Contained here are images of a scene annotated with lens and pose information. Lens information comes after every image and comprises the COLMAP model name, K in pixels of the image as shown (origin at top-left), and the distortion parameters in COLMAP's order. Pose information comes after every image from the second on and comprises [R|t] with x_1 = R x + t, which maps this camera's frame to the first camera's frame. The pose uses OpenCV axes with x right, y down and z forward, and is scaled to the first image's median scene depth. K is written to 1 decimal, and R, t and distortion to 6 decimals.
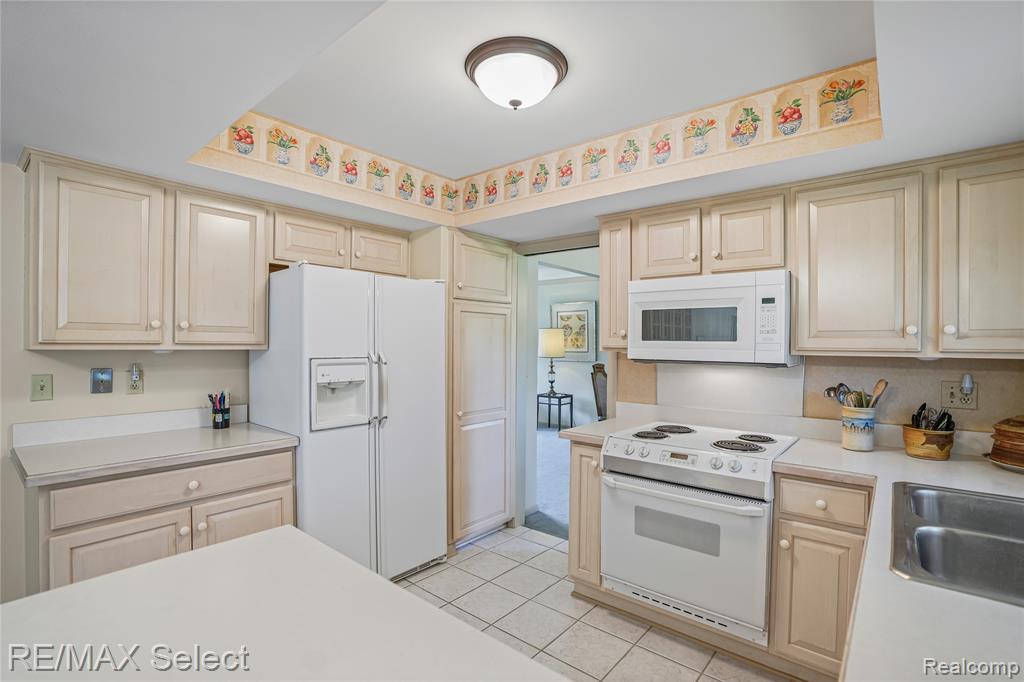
lens RADIAL K [[479.4, 0, 520.1], [0, 479.4, 349.2], [0, 0, 1]] dist [-0.059246, 0.021729]
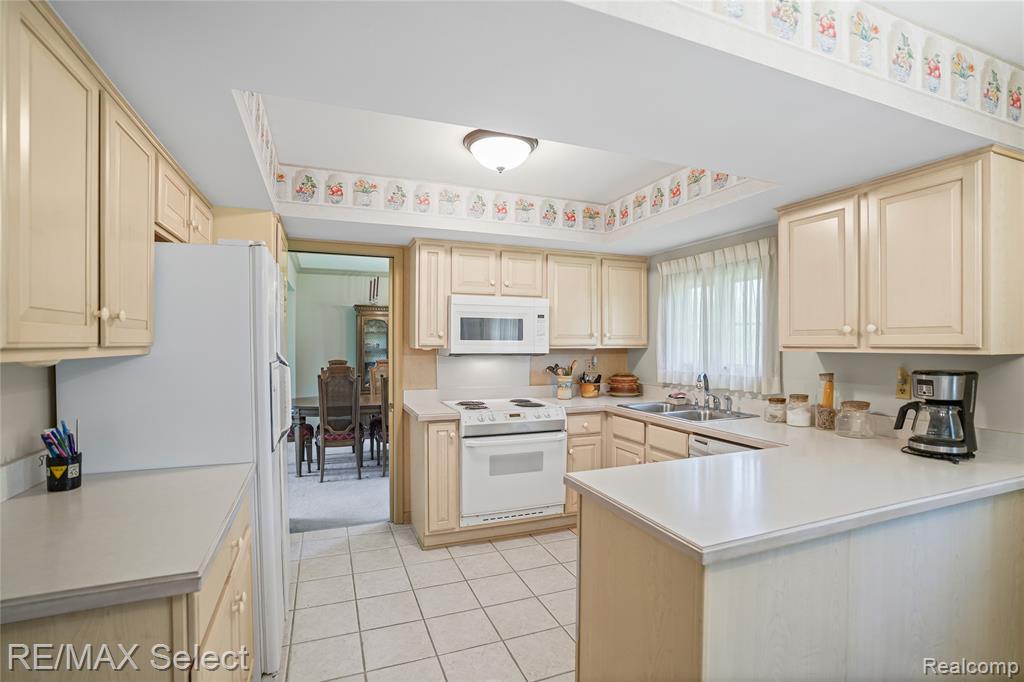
lens RADIAL K [[479.4, 0, 501.8], [0, 479.4, 344.5], [0, 0, 1]] dist [-0.059246, 0.021729]
pose [[0.494664, -0.012347, 0.868997, -1.007583], [0.009692, 0.999915, 0.008690, -0.018095], [-0.869030, 0.004124, 0.494742, 0.264341]]
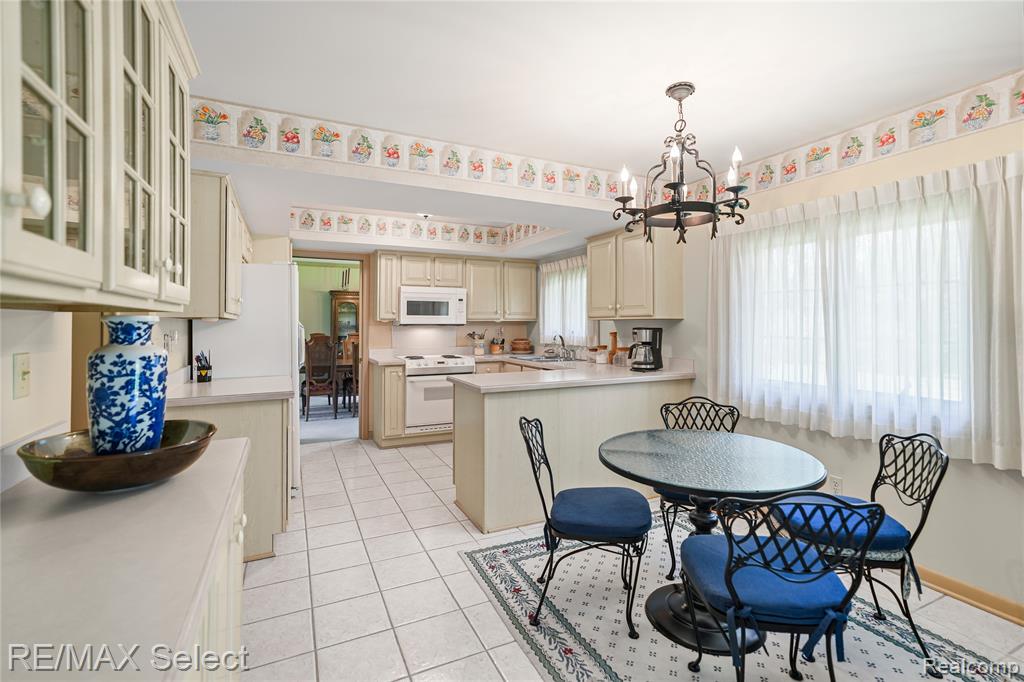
lens RADIAL K [[479.4, 0, 515.6], [0, 479.4, 312.8], [0, 0, 1]] dist [-0.059246, 0.021729]
pose [[0.412431, 0.012498, 0.910903, -1.682573], [0.013237, 0.999718, -0.019710, 0.021617], [-0.910892, 0.020187, 0.412150, -0.338903]]
